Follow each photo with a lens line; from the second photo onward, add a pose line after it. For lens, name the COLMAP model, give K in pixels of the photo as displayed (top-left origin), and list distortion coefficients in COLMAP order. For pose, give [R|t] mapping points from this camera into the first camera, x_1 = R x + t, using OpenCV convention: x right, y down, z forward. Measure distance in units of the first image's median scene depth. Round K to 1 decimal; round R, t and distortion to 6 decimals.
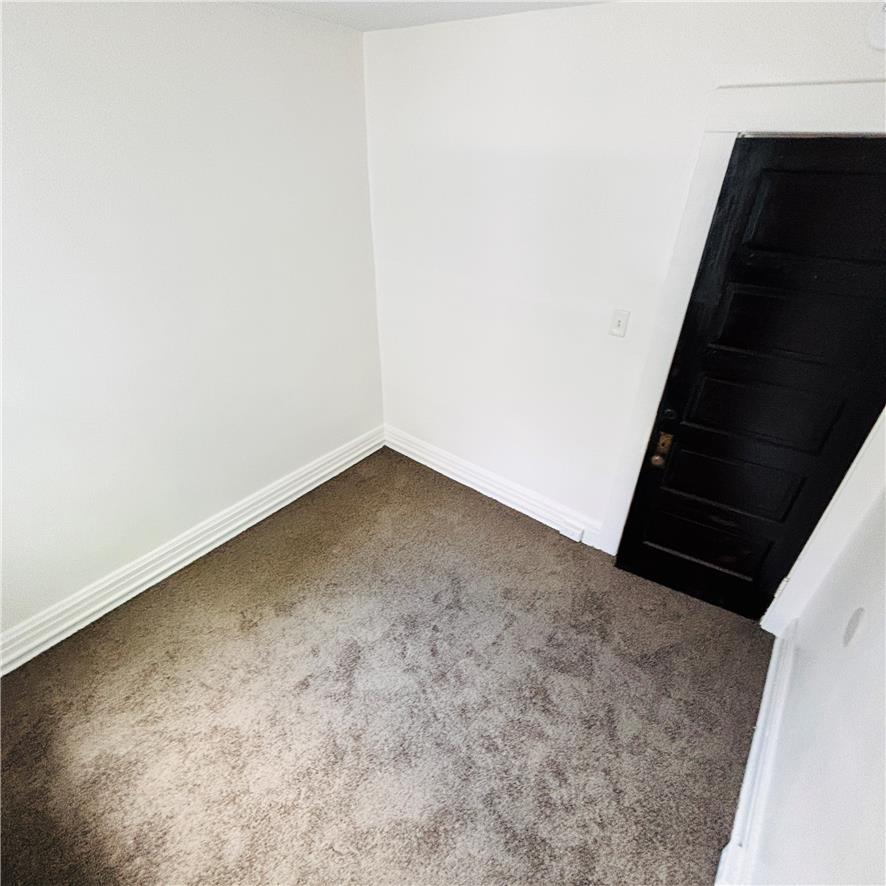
lens RADIAL K [[477.1, 0, 443.0], [0, 477.1, 443.0], [0, 0, 1]] dist [0.006529, -0.004527]
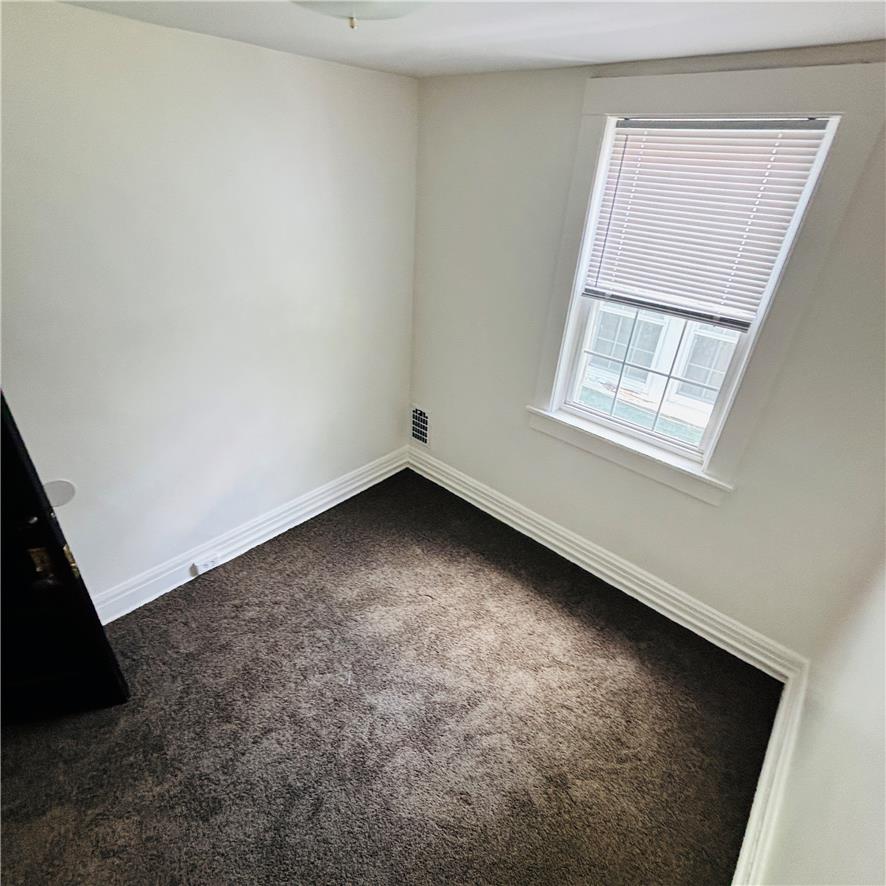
lens RADIAL K [[477.1, 0, 443.0], [0, 477.1, 443.0], [0, 0, 1]] dist [0.006529, -0.004527]
pose [[-0.993785, -0.108937, 0.022903, -0.180539], [-0.029395, 0.455250, 0.889879, -0.635645], [-0.107367, 0.883675, -0.455622, 0.932893]]
